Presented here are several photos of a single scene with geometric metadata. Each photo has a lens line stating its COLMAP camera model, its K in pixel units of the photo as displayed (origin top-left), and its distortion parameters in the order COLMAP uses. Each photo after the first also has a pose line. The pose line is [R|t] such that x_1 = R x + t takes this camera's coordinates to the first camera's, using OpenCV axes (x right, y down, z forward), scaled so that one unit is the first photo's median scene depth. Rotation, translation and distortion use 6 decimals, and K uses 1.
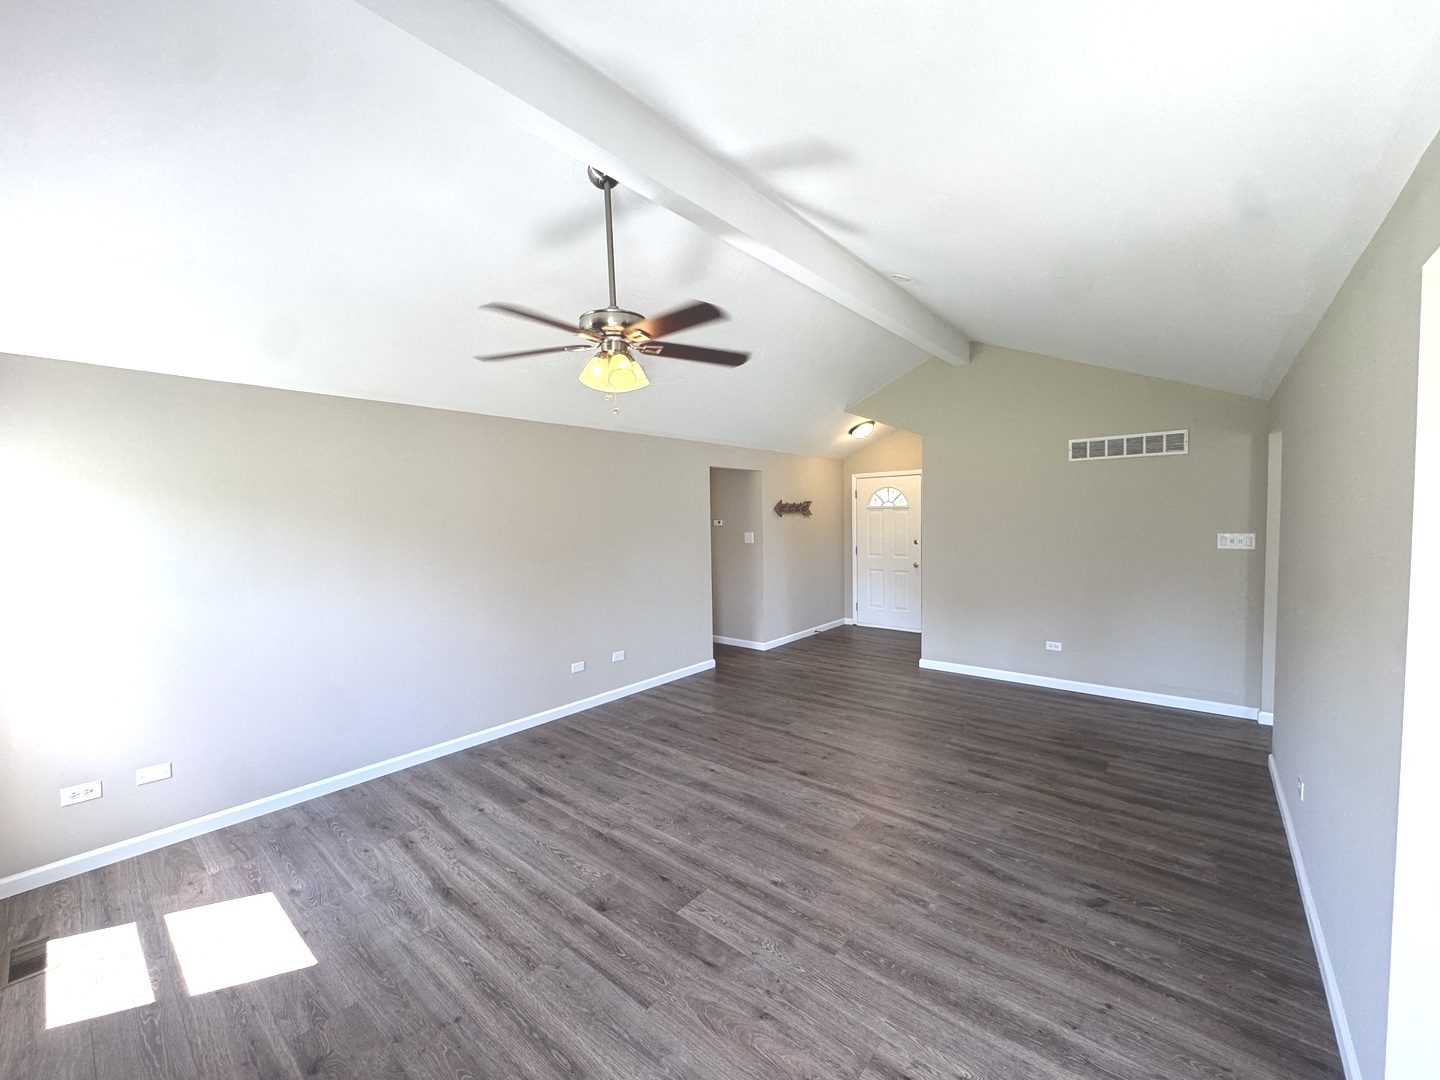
lens RADIAL K [[572.1, 0, 717.8], [0, 572.1, 541.3], [0, 0, 1]] dist [-0.002267, 0.000182]
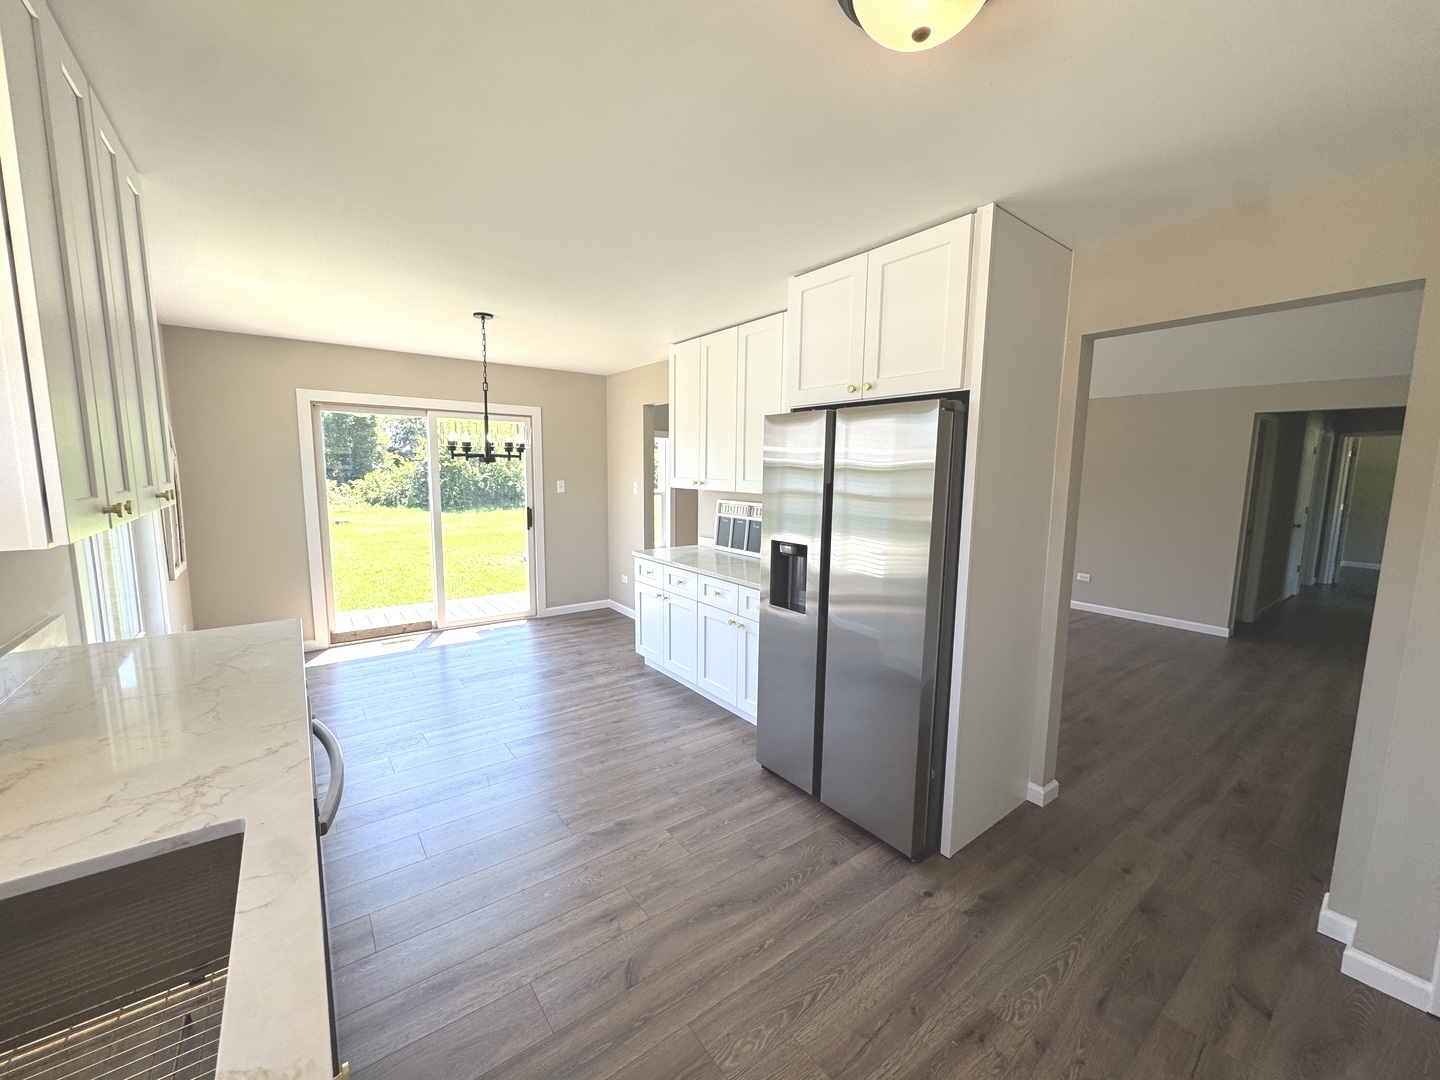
lens RADIAL K [[572.1, 0, 717.8], [0, 572.1, 541.3], [0, 0, 1]] dist [-0.002267, 0.000182]
pose [[-0.225639, 0.140688, -0.963999, 1.935687], [-0.053936, 0.986196, 0.156551, -0.053960], [0.972717, 0.087318, -0.214936, 0.742164]]
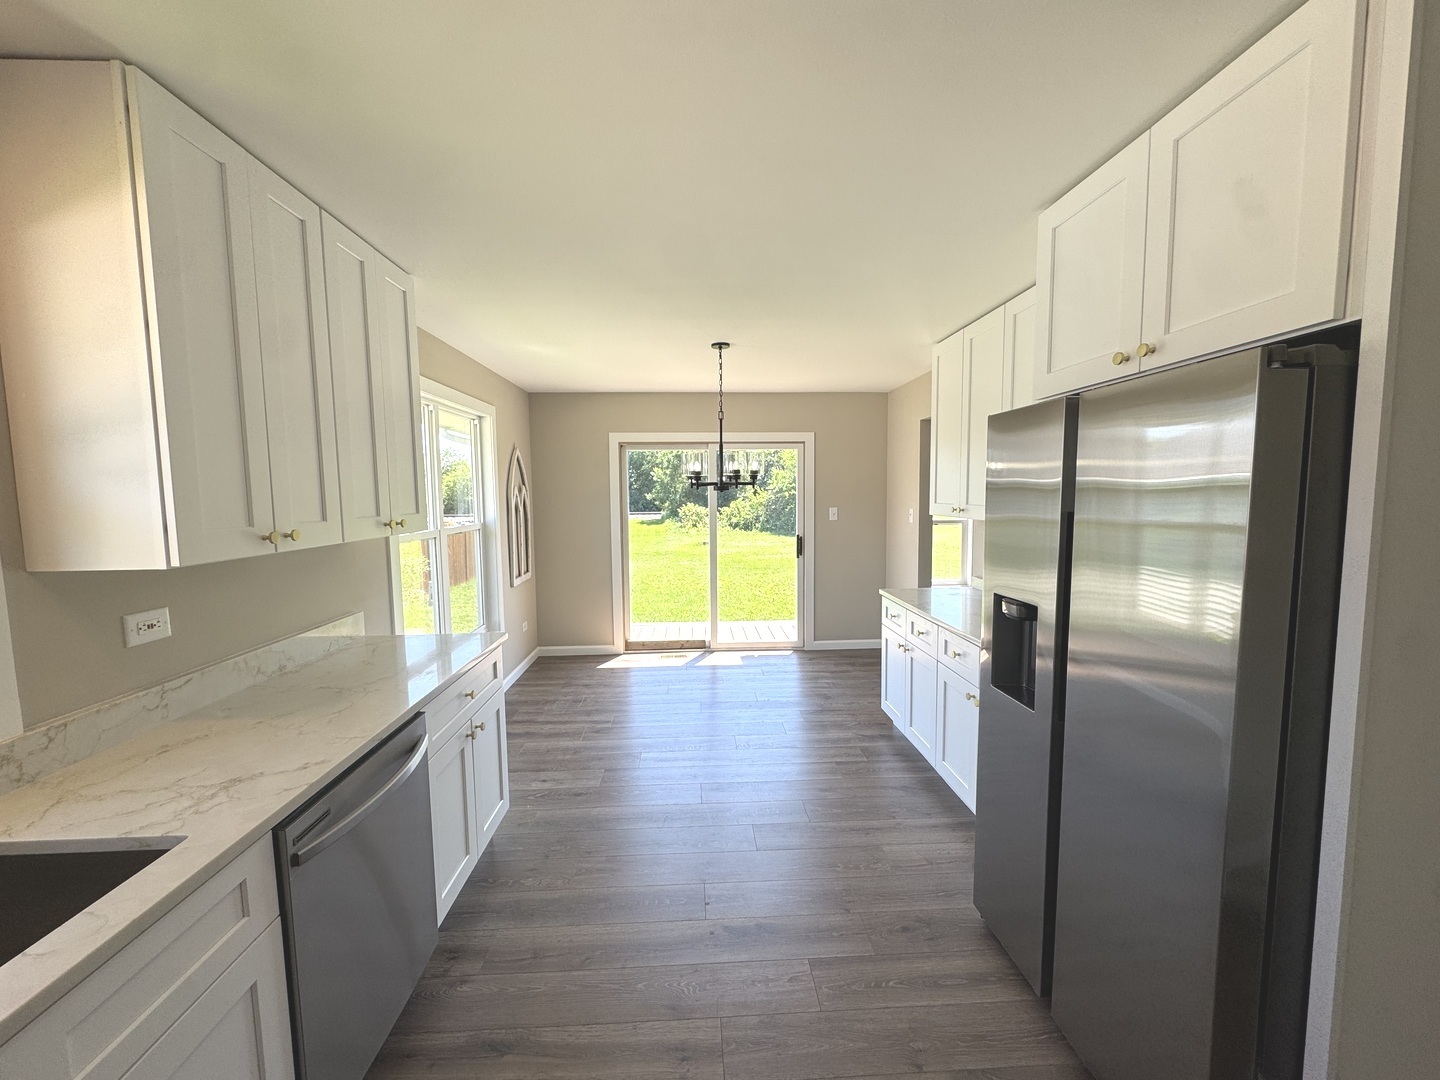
lens RADIAL K [[572.1, 0, 717.8], [0, 572.1, 541.3], [0, 0, 1]] dist [-0.002267, 0.000182]
pose [[-0.730218, 0.083929, -0.678040, 1.688718], [-0.007696, 0.991353, 0.131000, -0.055083], [0.683171, 0.100876, -0.723257, 0.869899]]
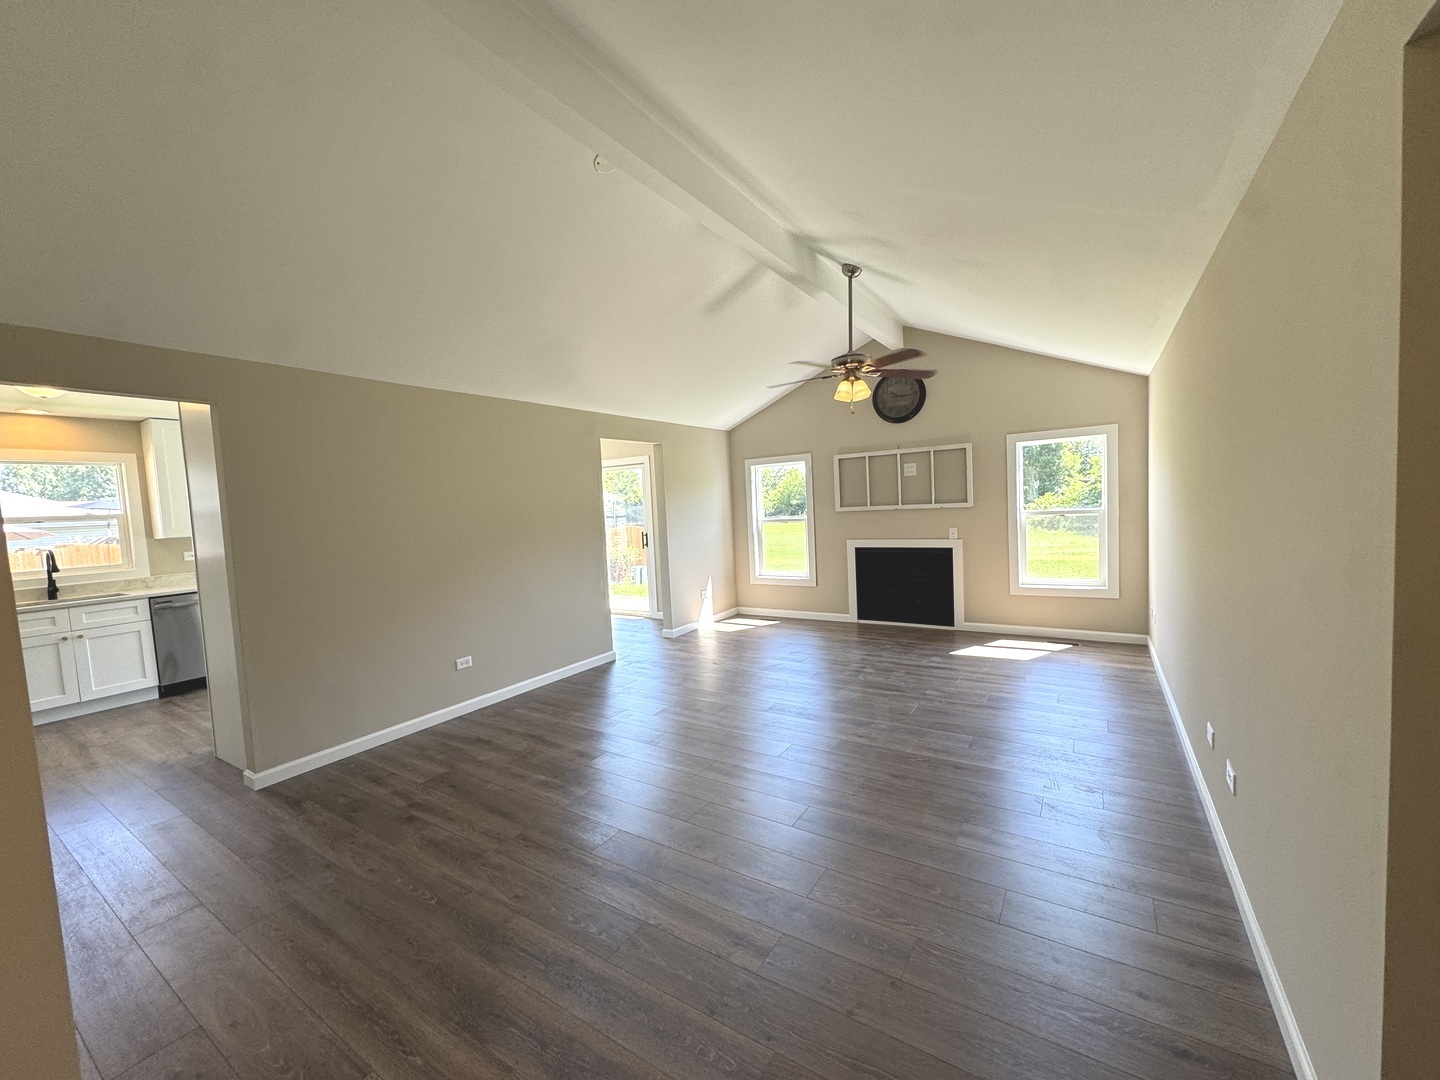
lens RADIAL K [[572.1, 0, 717.8], [0, 572.1, 541.3], [0, 0, 1]] dist [-0.002267, 0.000182]
pose [[-0.989659, 0.077609, -0.120631, 0.353253], [0.064147, 0.991666, 0.111729, -0.051130], [0.128297, 0.102835, -0.986390, 2.104963]]
